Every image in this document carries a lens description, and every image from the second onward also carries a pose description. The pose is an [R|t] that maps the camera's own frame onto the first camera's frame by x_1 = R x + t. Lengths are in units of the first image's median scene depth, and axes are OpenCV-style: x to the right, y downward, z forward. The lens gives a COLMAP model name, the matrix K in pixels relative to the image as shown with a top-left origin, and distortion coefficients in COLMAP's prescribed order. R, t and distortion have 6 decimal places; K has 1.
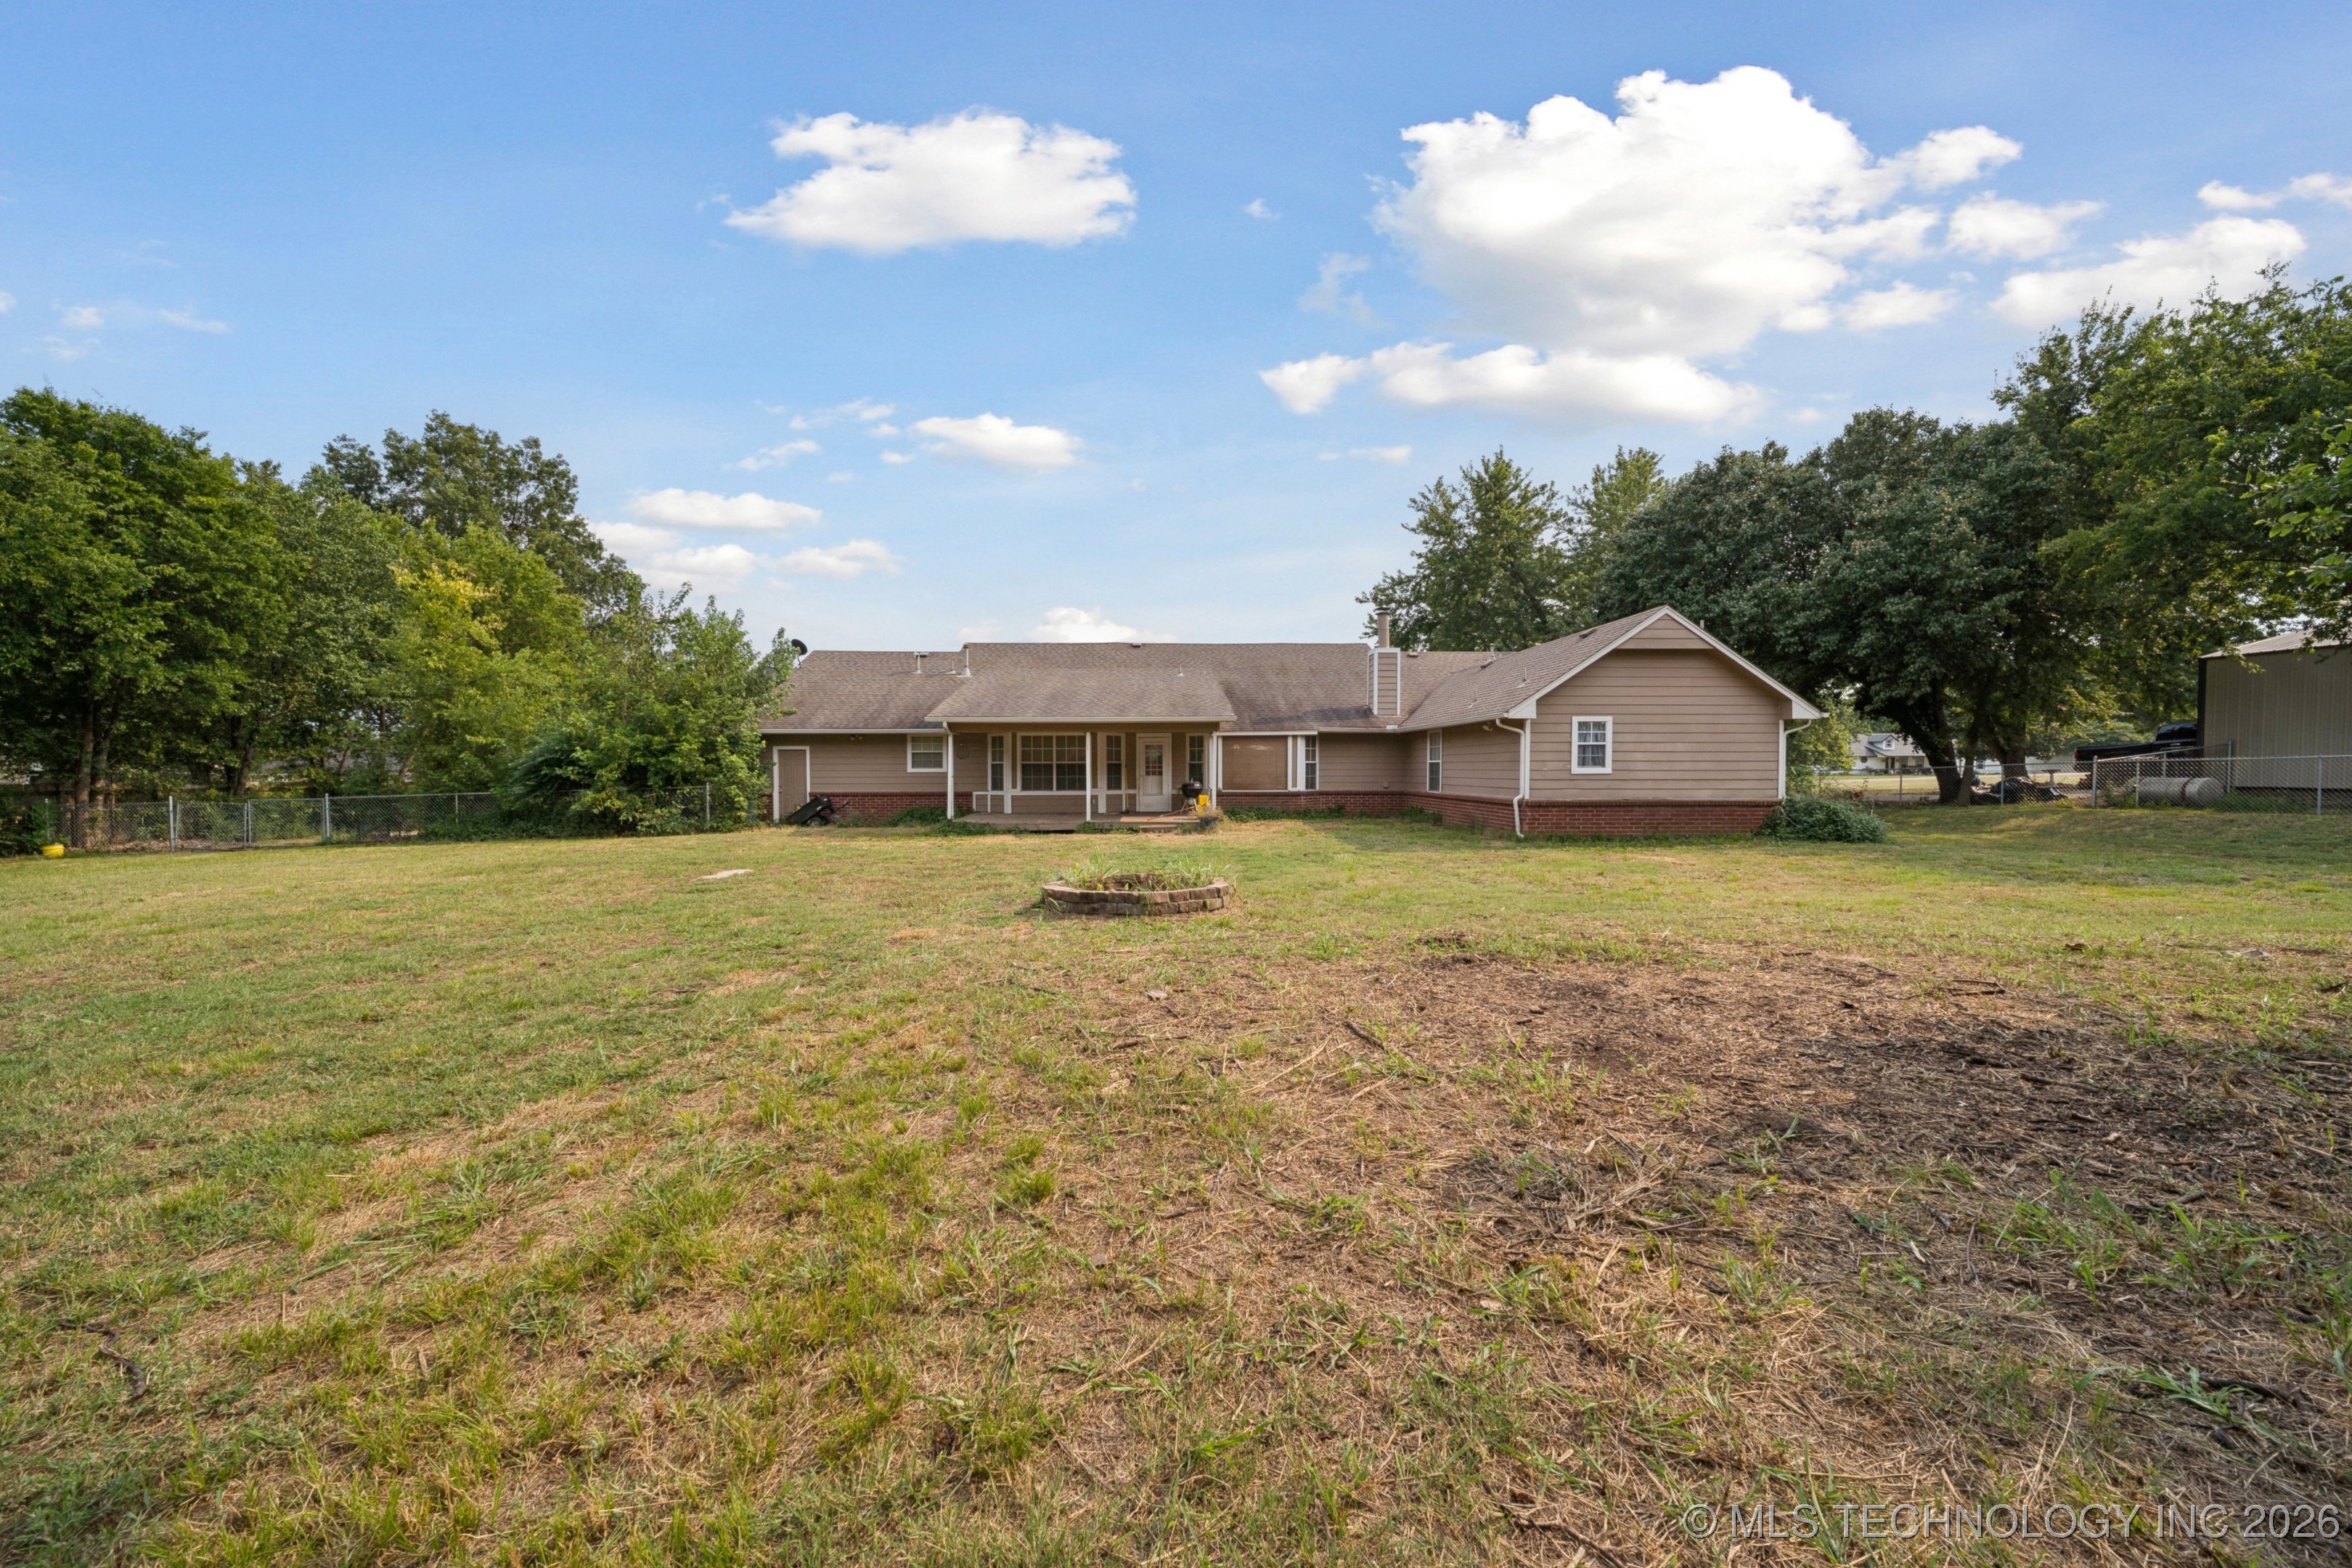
lens RADIAL K [[859.6, 0, 1176.0], [0, 859.6, 784.0], [0, 0, 1]] dist [0.000408, 0.000001]
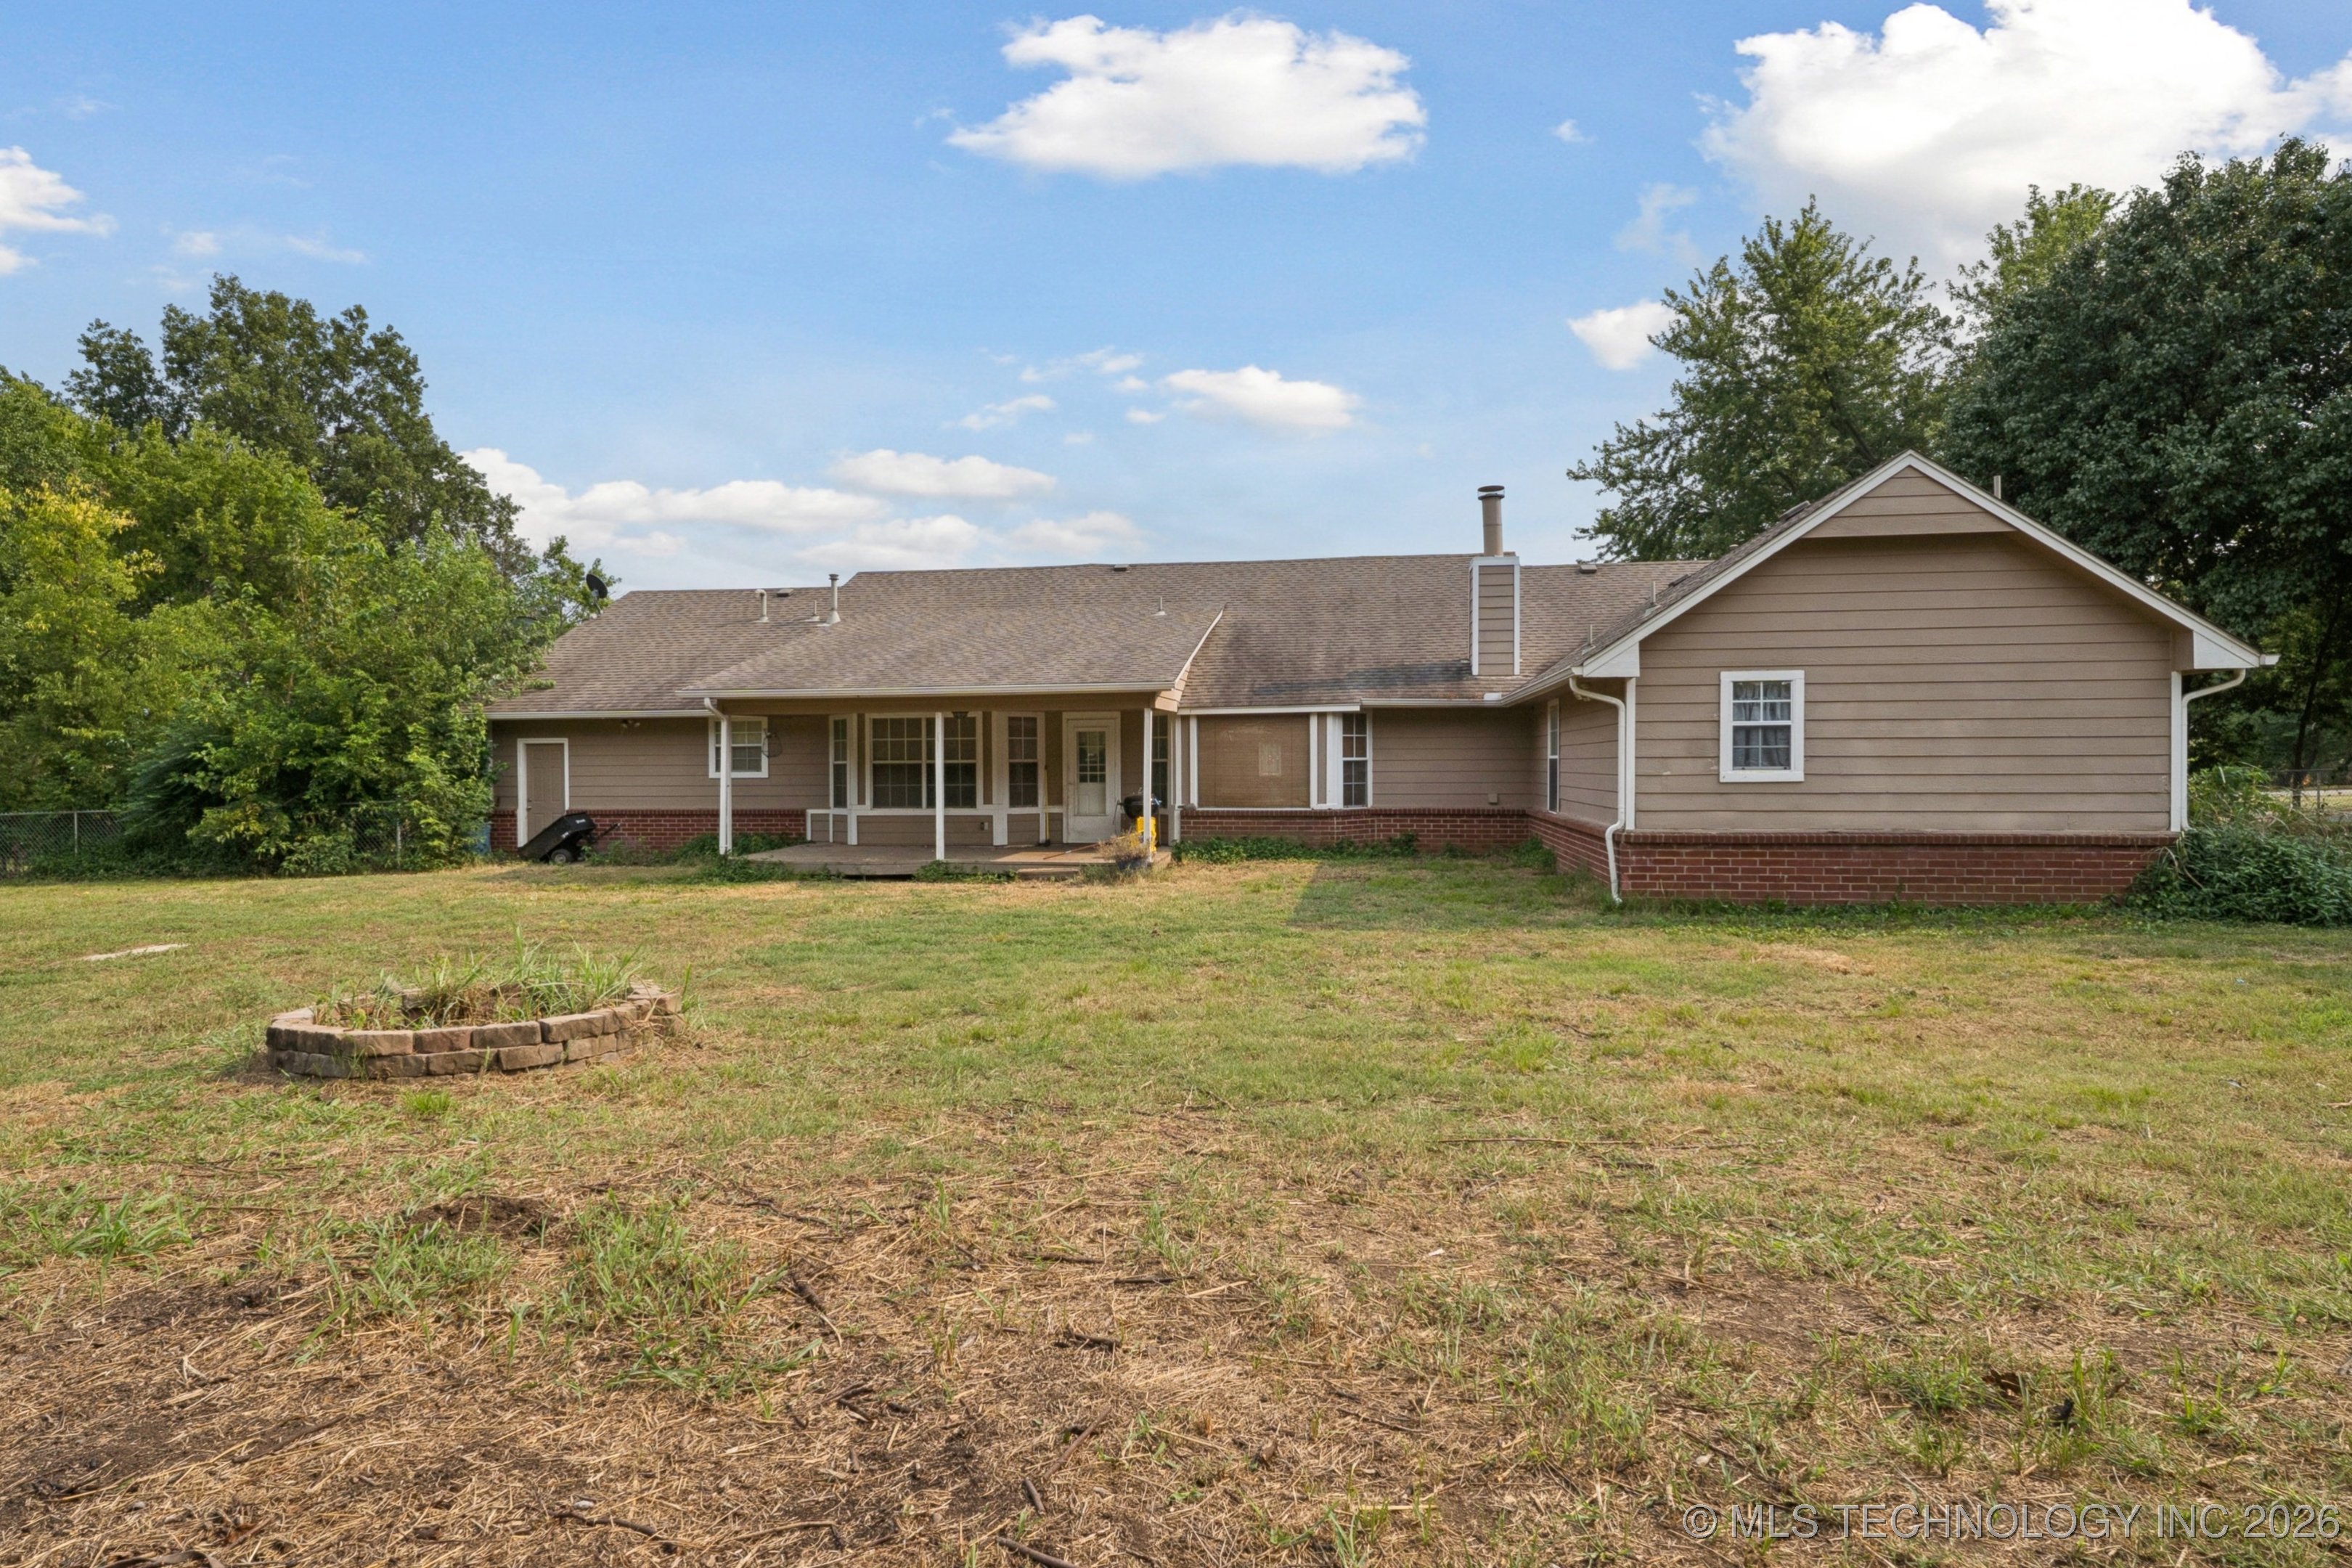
lens RADIAL K [[1308.8, 0, 1176.0], [0, 1308.8, 784.0], [0, 0, 1]] dist [-0.004505, -0.001359]
pose [[0.983086, -0.001353, -0.183140, 0.204890], [0.000793, 0.999995, -0.003131, -0.006201], [0.183143, 0.002933, 0.983082, 0.120134]]
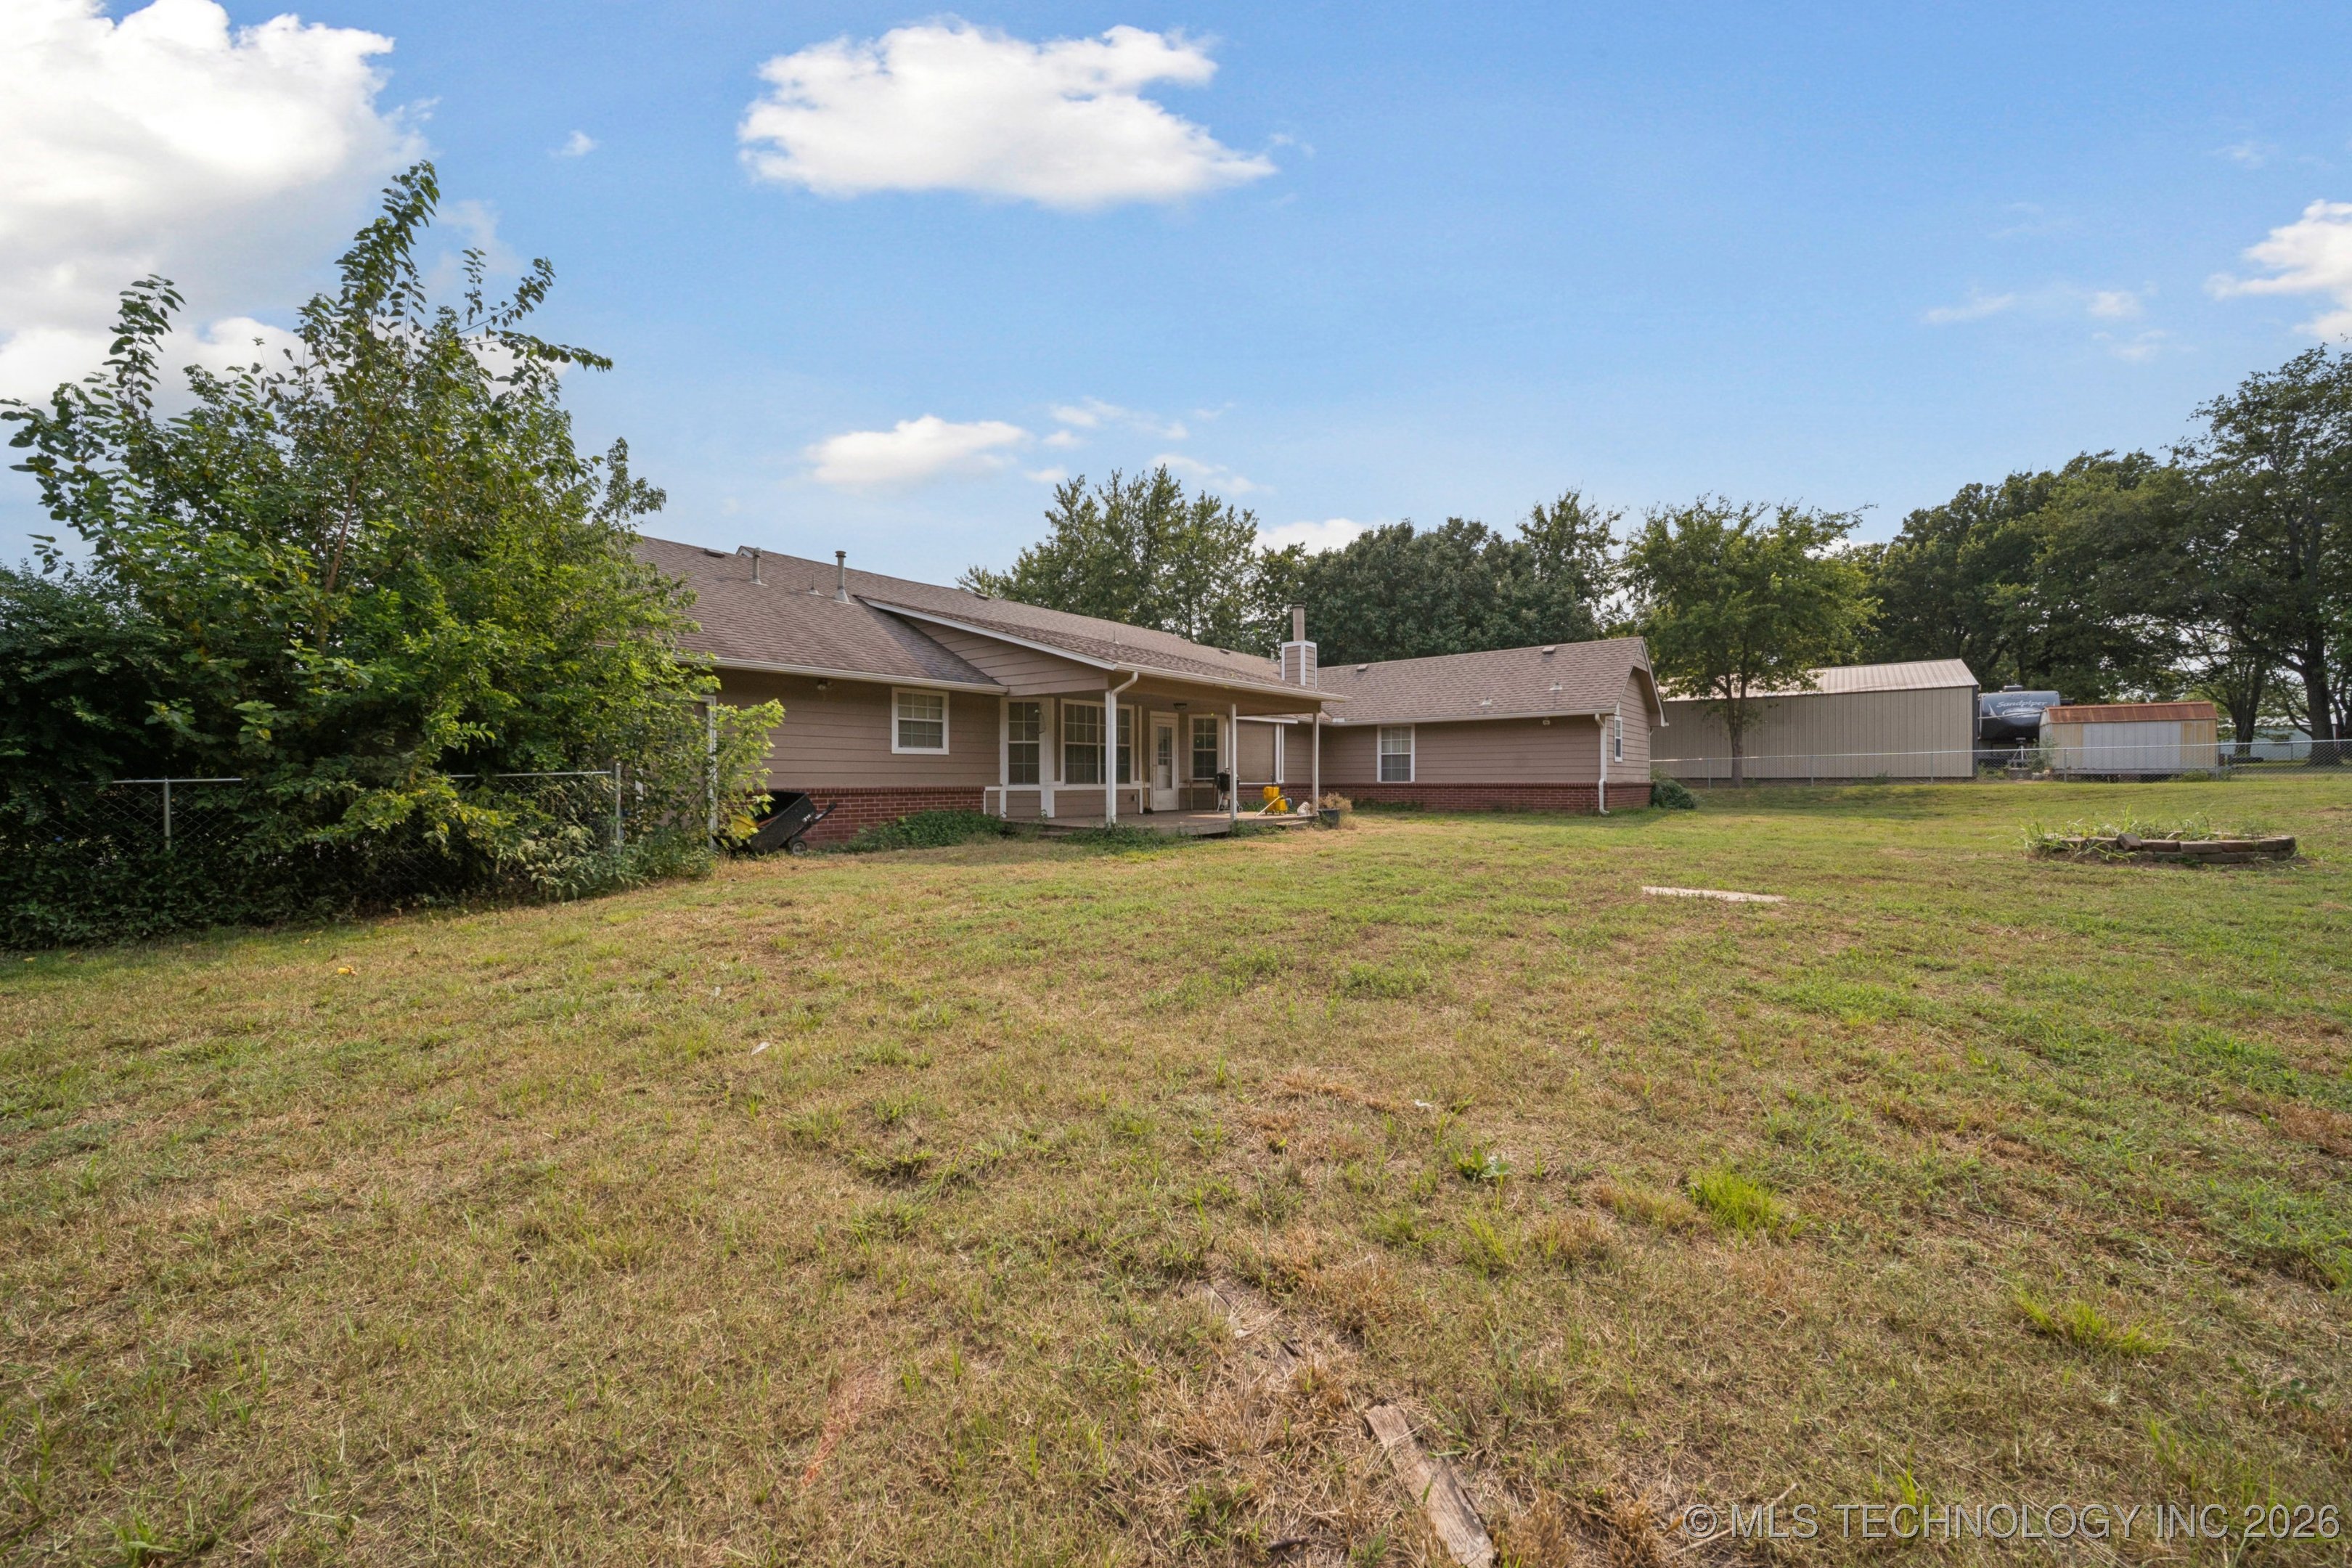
lens RADIAL K [[859.6, 0, 1176.0], [0, 859.6, 784.0], [0, 0, 1]] dist [0.000408, 0.000001]
pose [[0.662361, -0.002940, 0.749179, -0.636765], [0.001856, 0.999996, 0.002283, 0.006250], [-0.749183, -0.000122, 0.662363, 0.477823]]
